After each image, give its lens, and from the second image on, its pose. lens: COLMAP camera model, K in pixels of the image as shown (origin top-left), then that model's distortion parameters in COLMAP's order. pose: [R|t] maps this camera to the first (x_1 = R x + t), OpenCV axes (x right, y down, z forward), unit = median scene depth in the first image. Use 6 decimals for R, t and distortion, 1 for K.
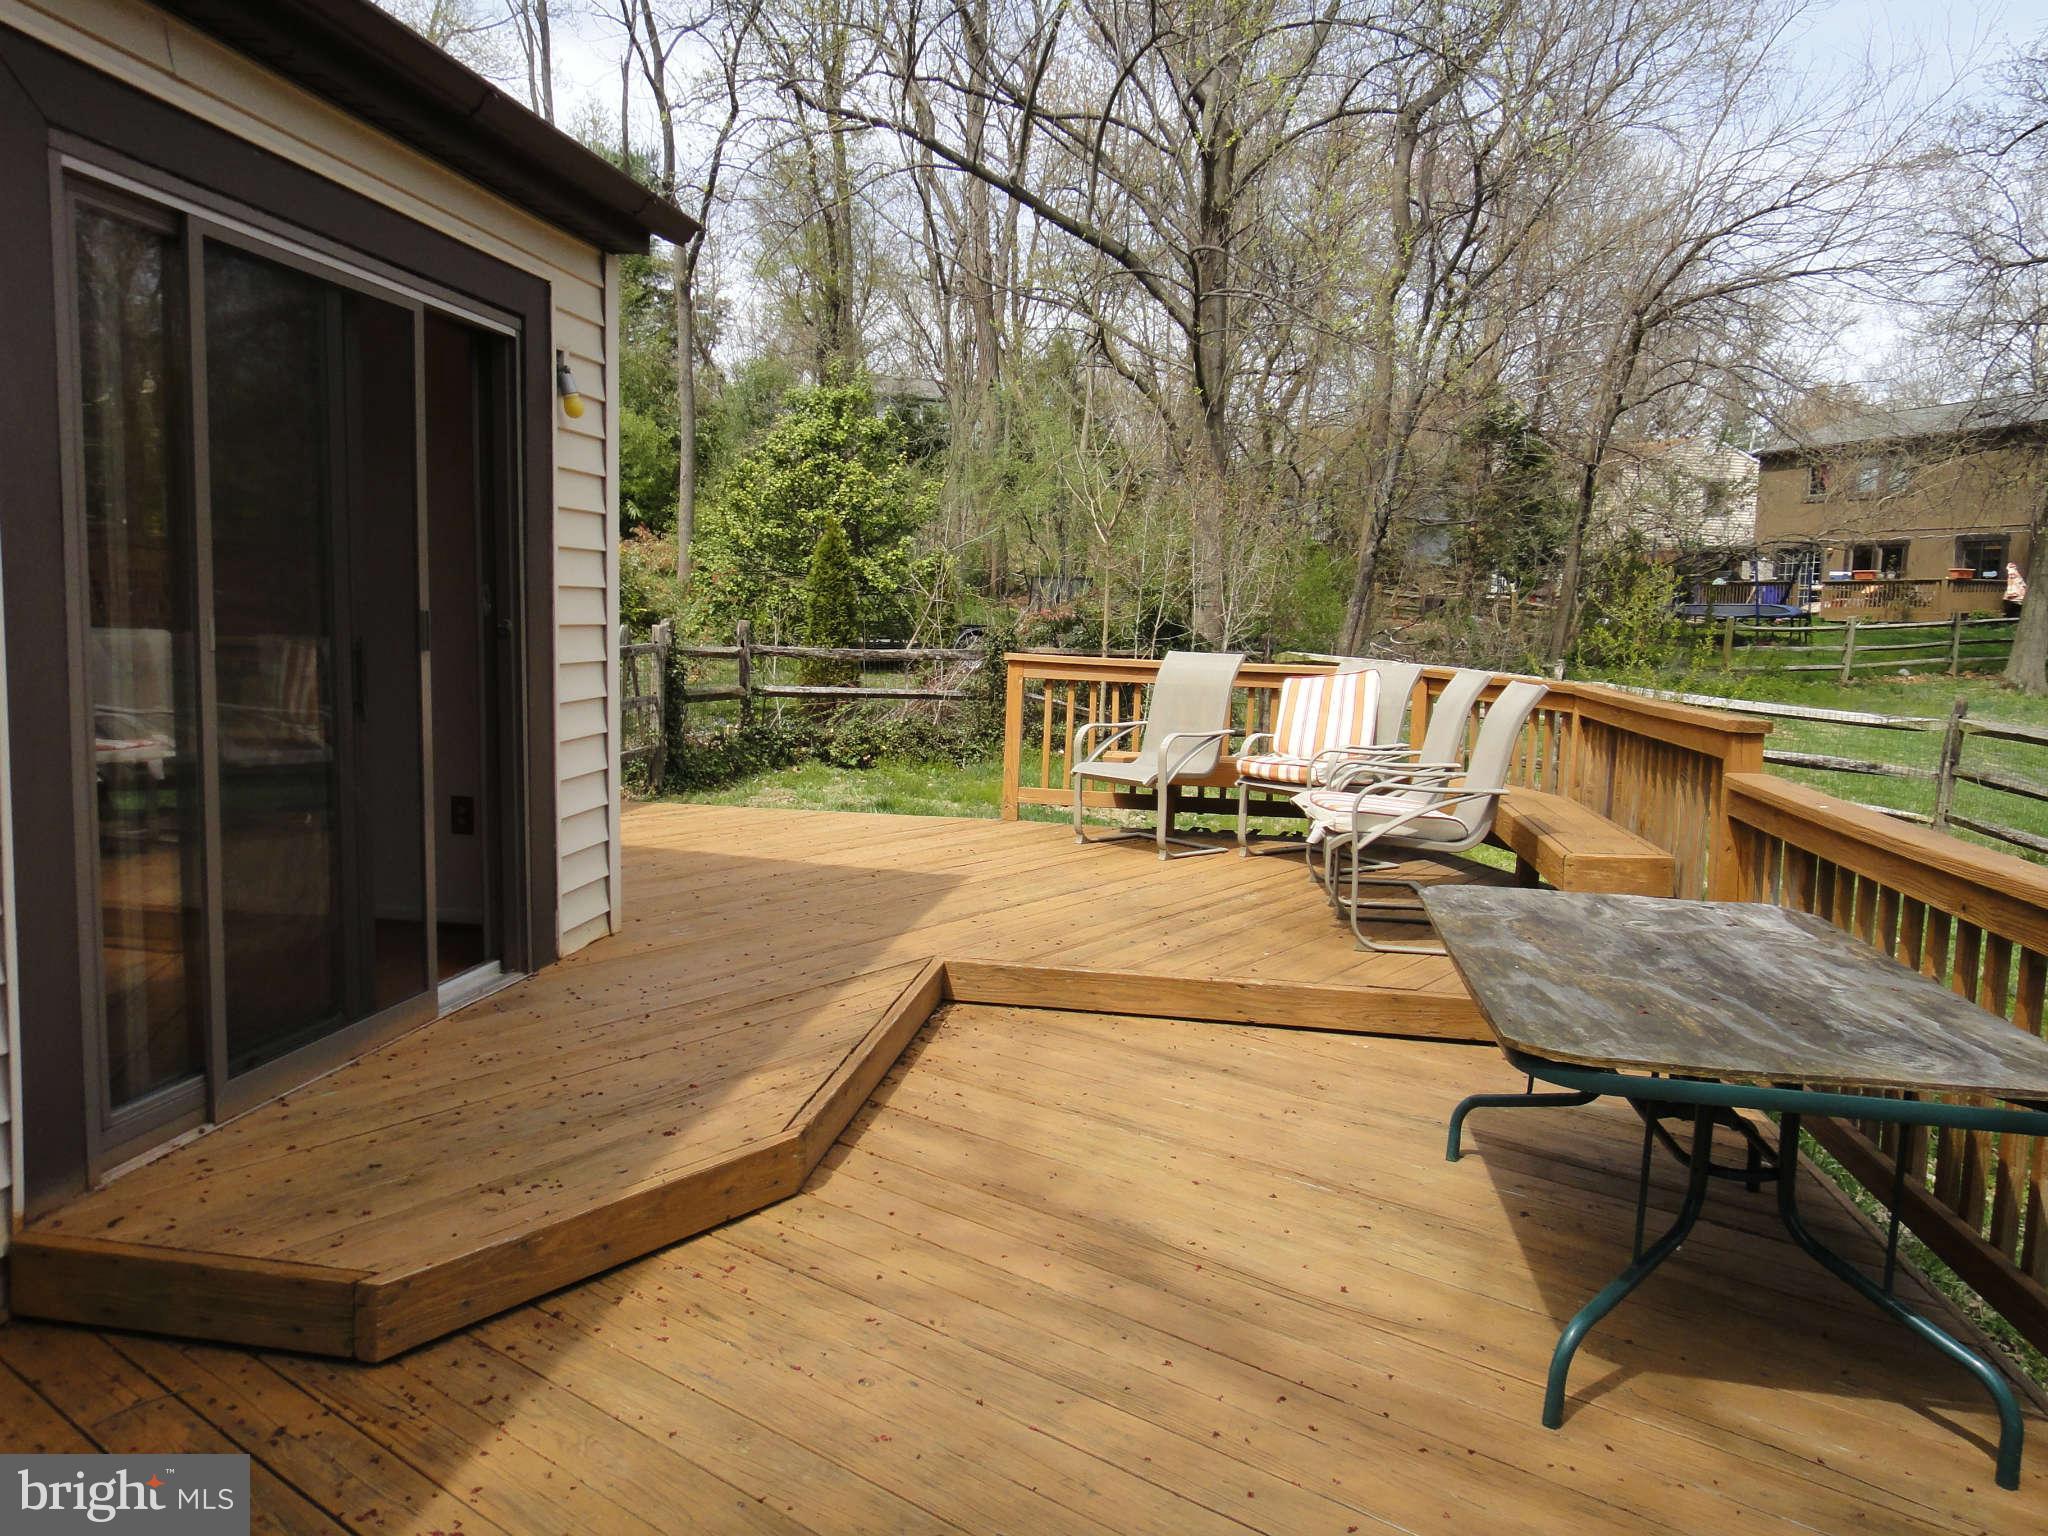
lens RADIAL K [[1447.2, 0, 1025.8], [0, 1447.2, 767.0], [0, 0, 1]] dist [-0.019125, 0.020967]
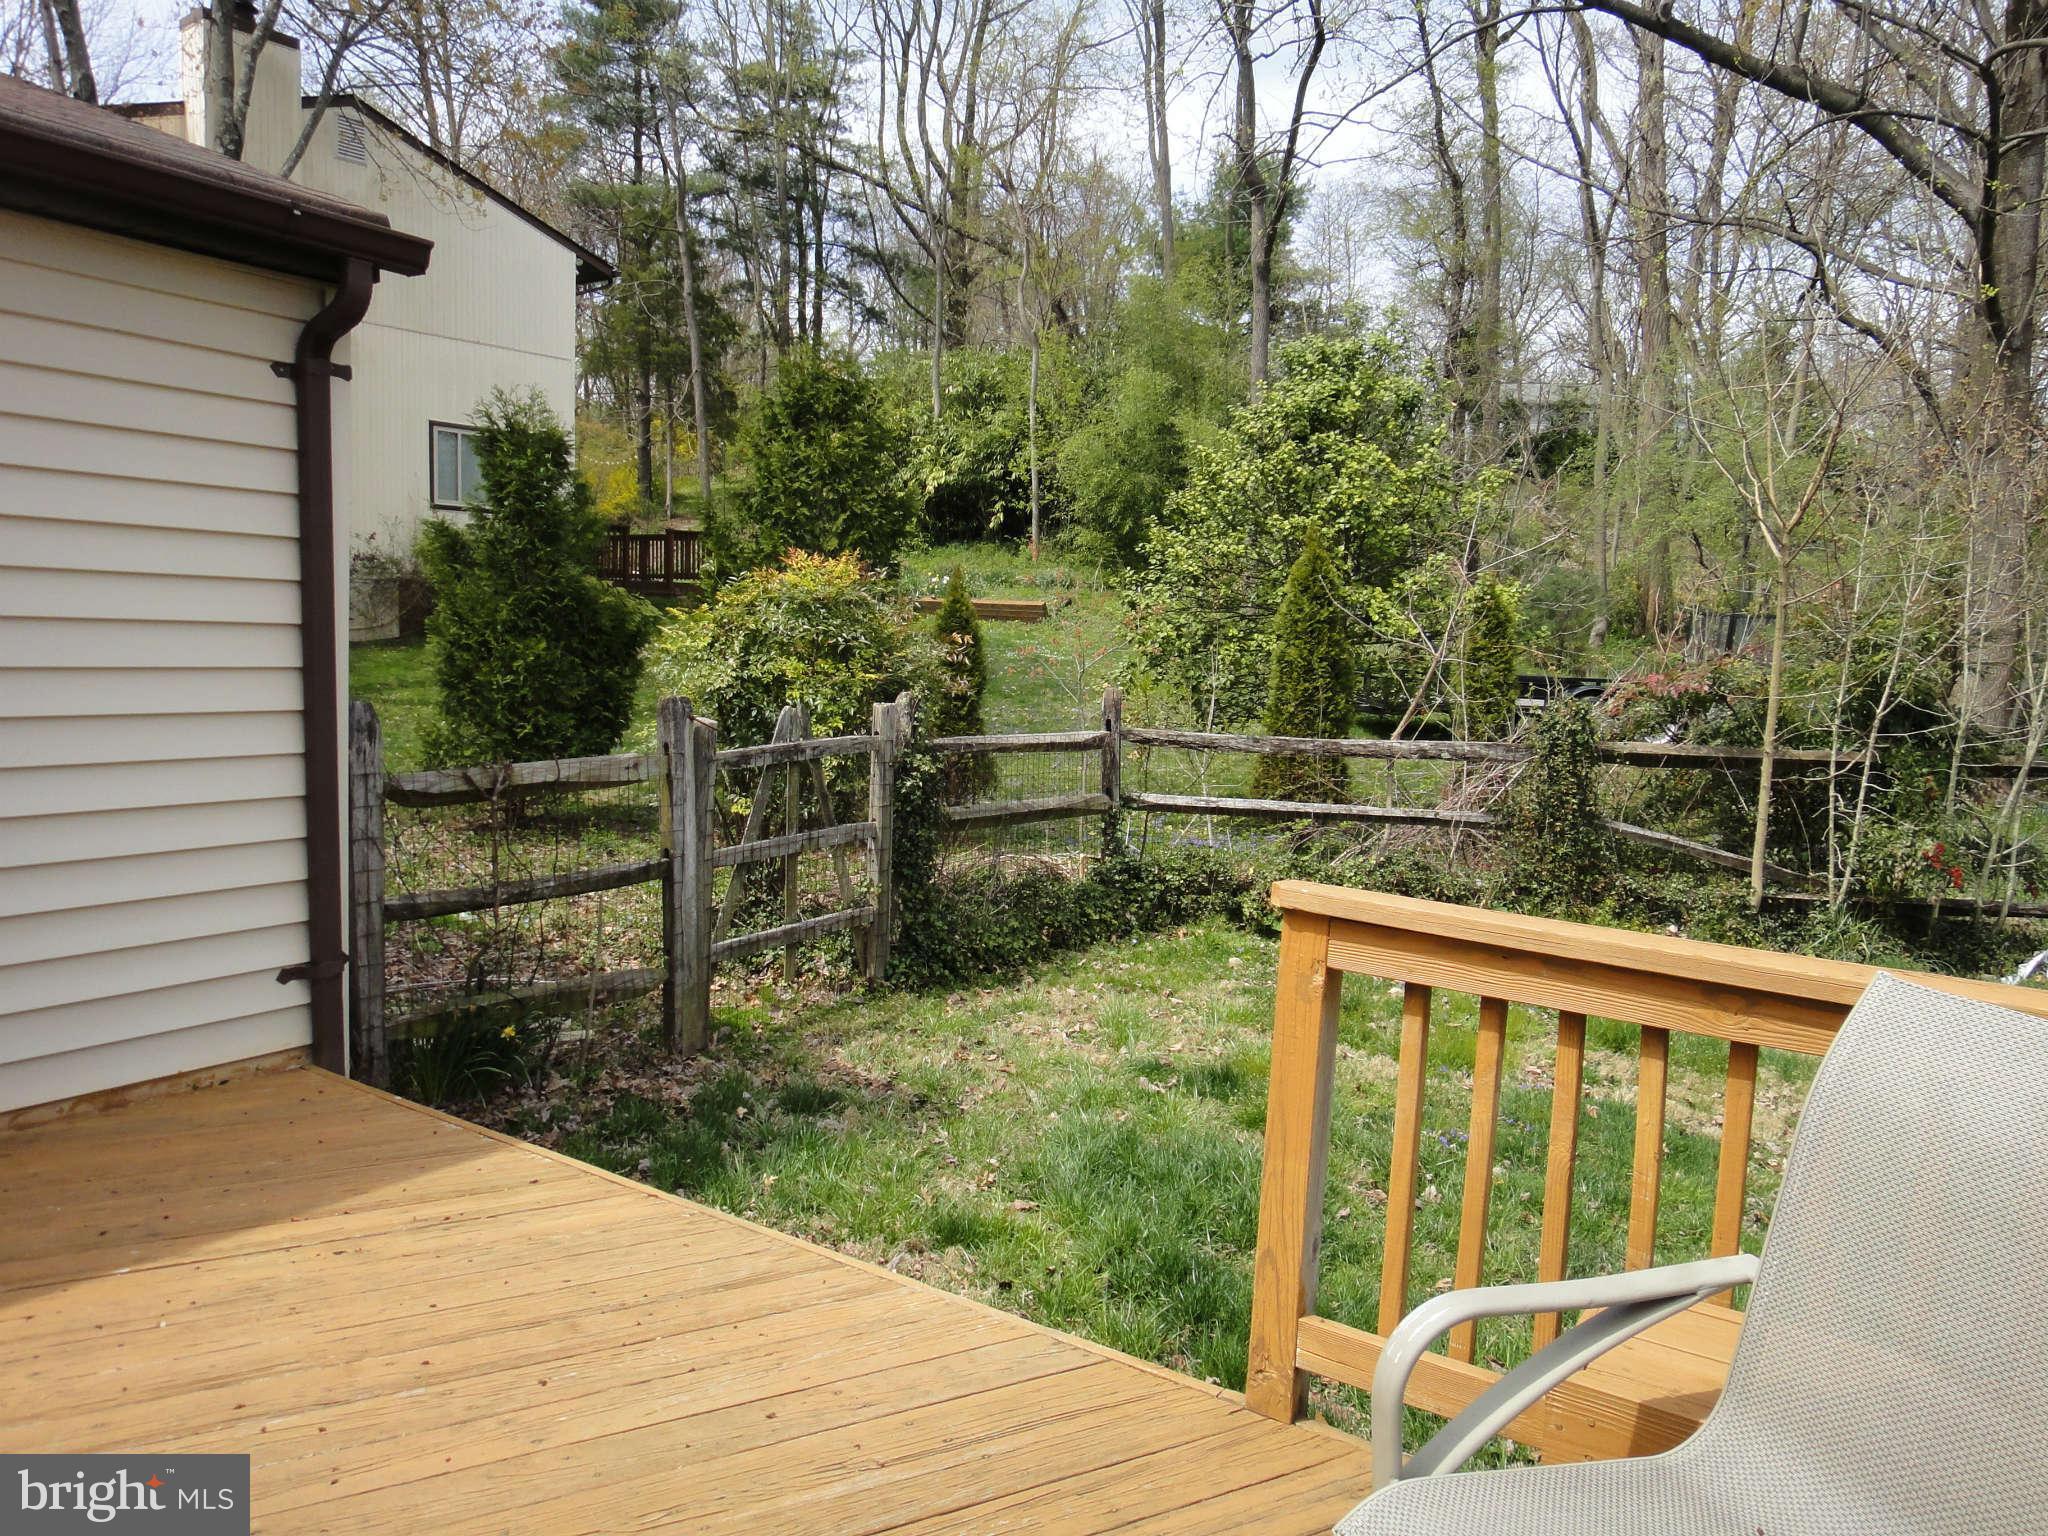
lens RADIAL K [[1447.2, 0, 1012.5], [0, 1447.2, 773.1], [0, 0, 1]] dist [-0.019125, 0.020967]
pose [[0.896023, 0.046383, -0.441578, 0.036974], [-0.055885, 0.998401, -0.008528, -0.048513], [0.440476, 0.032319, 0.897183, 0.359037]]
